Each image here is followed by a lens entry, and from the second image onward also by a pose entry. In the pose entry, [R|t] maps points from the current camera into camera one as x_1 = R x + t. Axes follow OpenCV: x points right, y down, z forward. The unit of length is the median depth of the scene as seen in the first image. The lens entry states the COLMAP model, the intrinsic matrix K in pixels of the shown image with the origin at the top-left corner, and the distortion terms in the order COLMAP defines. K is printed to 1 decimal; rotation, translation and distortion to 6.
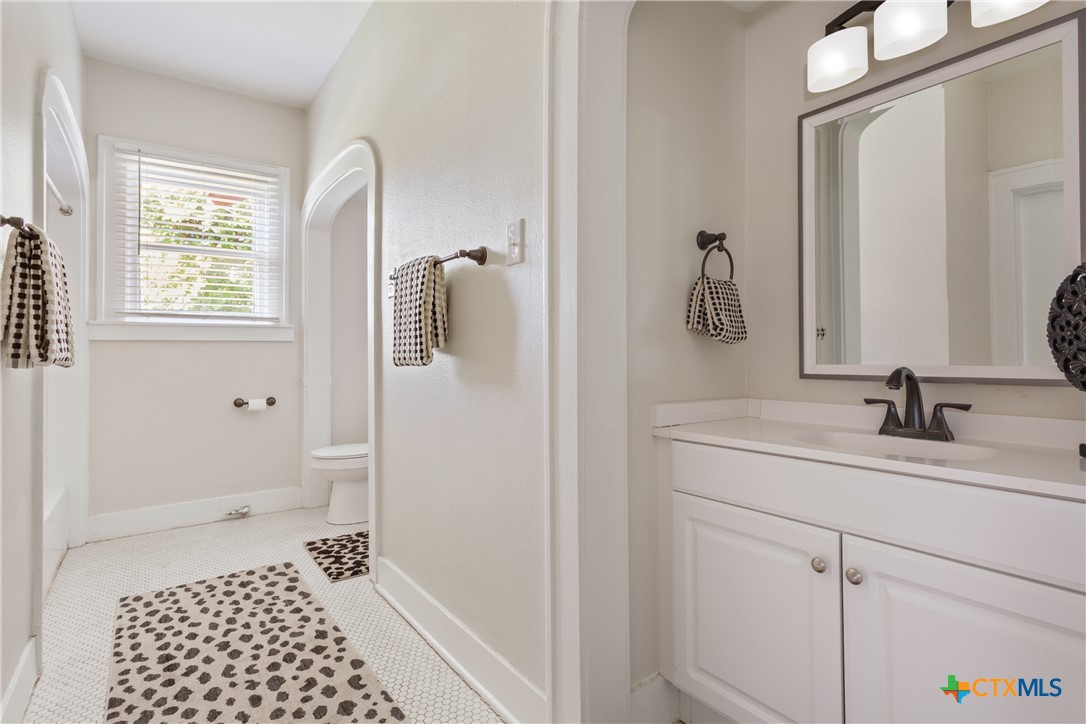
lens RADIAL K [[543.7, 0, 533.2], [0, 543.7, 359.0], [0, 0, 1]] dist [0.007324, 0.002862]
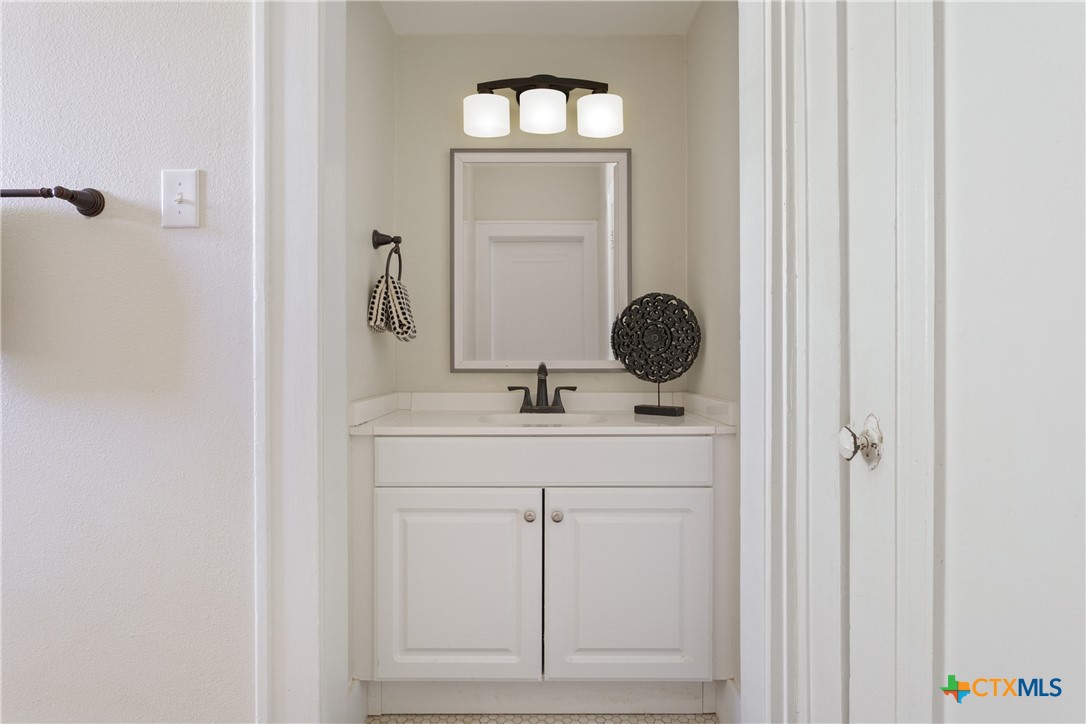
lens RADIAL K [[543.7, 0, 532.2], [0, 543.7, 359.6], [0, 0, 1]] dist [0.007324, 0.002862]
pose [[0.592015, -0.000769, 0.805926, -0.362470], [-0.002791, 0.999992, 0.003005, 0.003718], [-0.805922, -0.004029, 0.592008, 0.170908]]
